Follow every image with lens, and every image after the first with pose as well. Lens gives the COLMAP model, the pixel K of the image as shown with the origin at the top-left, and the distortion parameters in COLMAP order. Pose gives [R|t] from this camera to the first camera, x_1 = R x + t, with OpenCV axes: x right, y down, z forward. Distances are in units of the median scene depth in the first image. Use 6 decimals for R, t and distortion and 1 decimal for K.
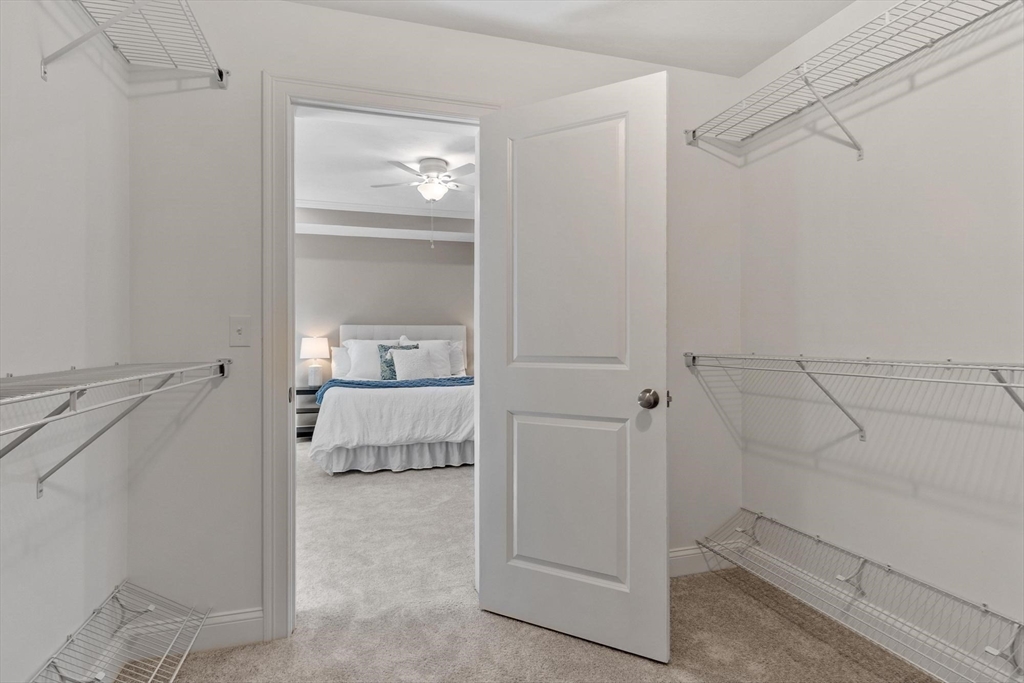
lens RADIAL K [[524.3, 0, 514.3], [0, 524.3, 335.0], [0, 0, 1]] dist [-0.001982, -0.000542]
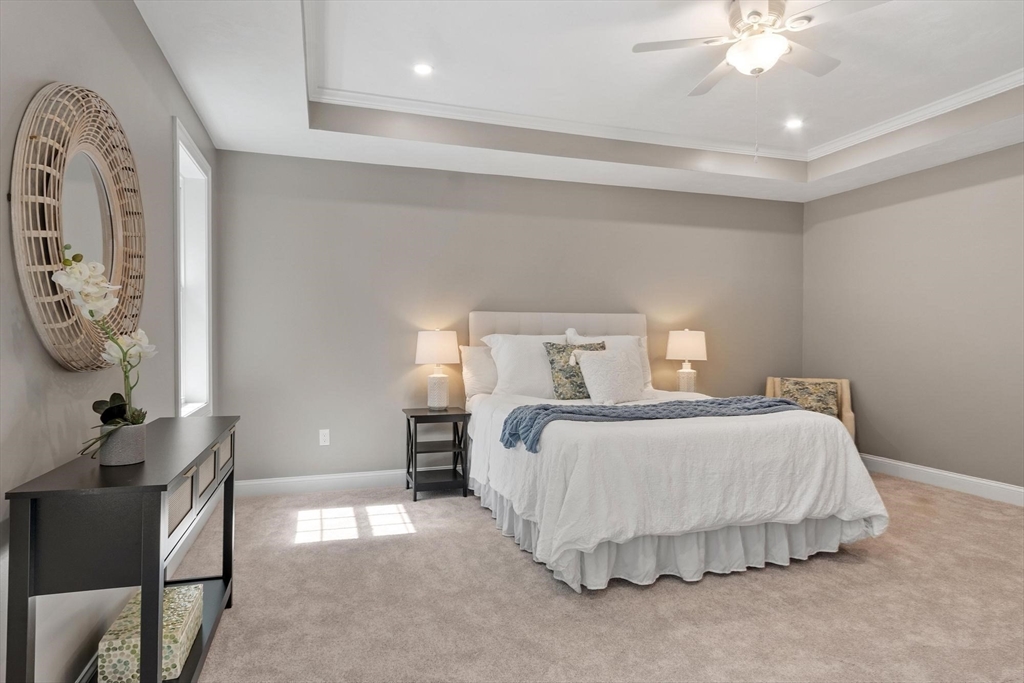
lens RADIAL K [[560.6, 0, 510.1], [0, 560.6, 339.4], [0, 0, 1]] dist [-0.001932, -0.000171]
pose [[0.999651, 0.004286, 0.026079, -0.361070], [-0.004730, 0.999844, 0.016989, 0.003925], [-0.026002, -0.017107, 0.999516, 0.370200]]
